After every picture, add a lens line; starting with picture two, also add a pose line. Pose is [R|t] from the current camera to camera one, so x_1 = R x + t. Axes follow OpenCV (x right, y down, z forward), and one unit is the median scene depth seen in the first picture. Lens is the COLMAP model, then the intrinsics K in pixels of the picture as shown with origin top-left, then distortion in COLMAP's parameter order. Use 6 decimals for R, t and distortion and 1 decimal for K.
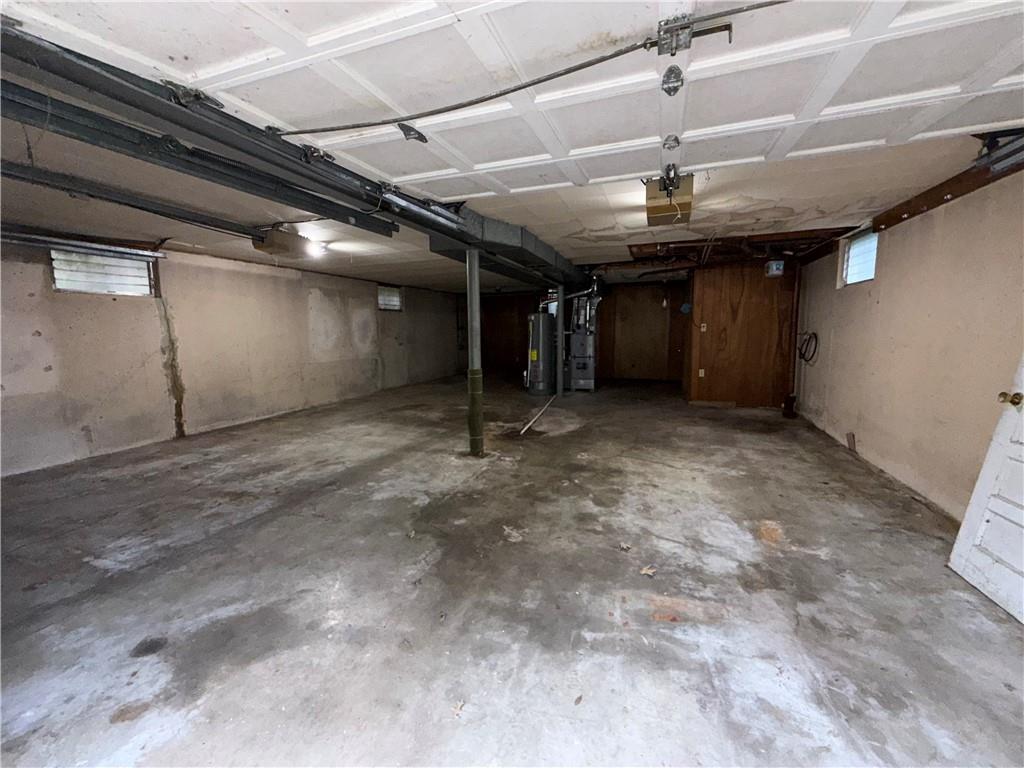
lens RADIAL K [[410.1, 0, 512.0], [0, 410.1, 379.8], [0, 0, 1]] dist [0.003315, -0.000192]
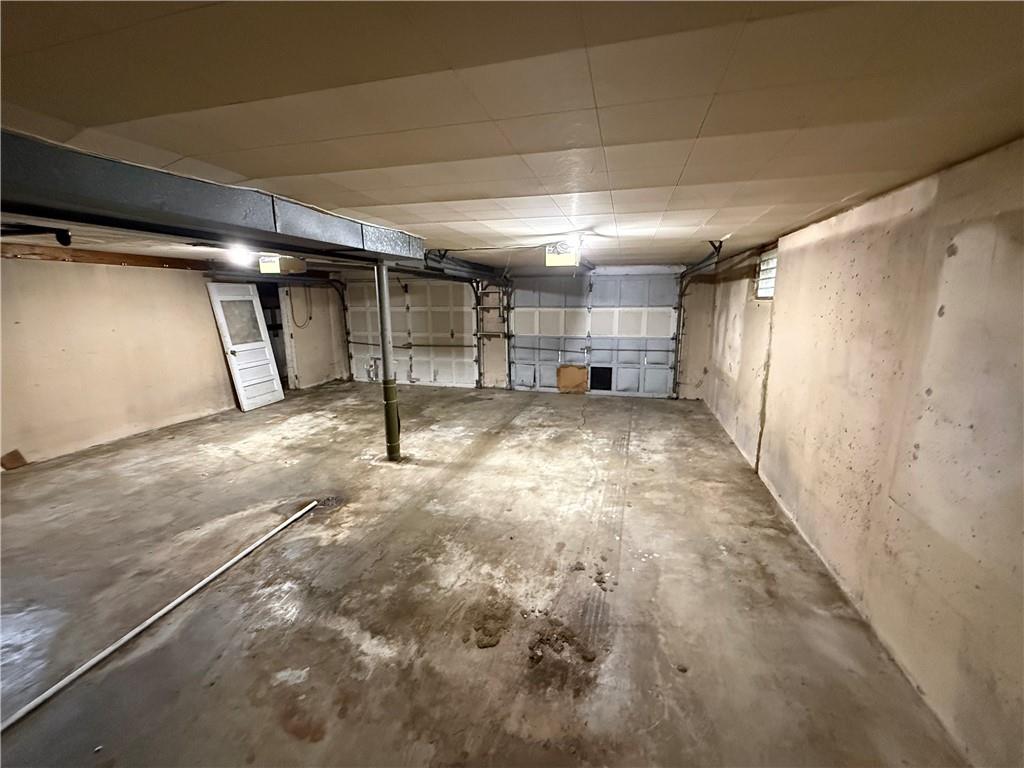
lens RADIAL K [[410.1, 0, 515.6], [0, 410.1, 379.5], [0, 0, 1]] dist [0.003315, -0.000192]
pose [[-0.996171, 0.030818, -0.081810, -0.374699], [0.003351, 0.948580, 0.316520, -0.407729], [0.087358, 0.315034, -0.945051, 2.307861]]
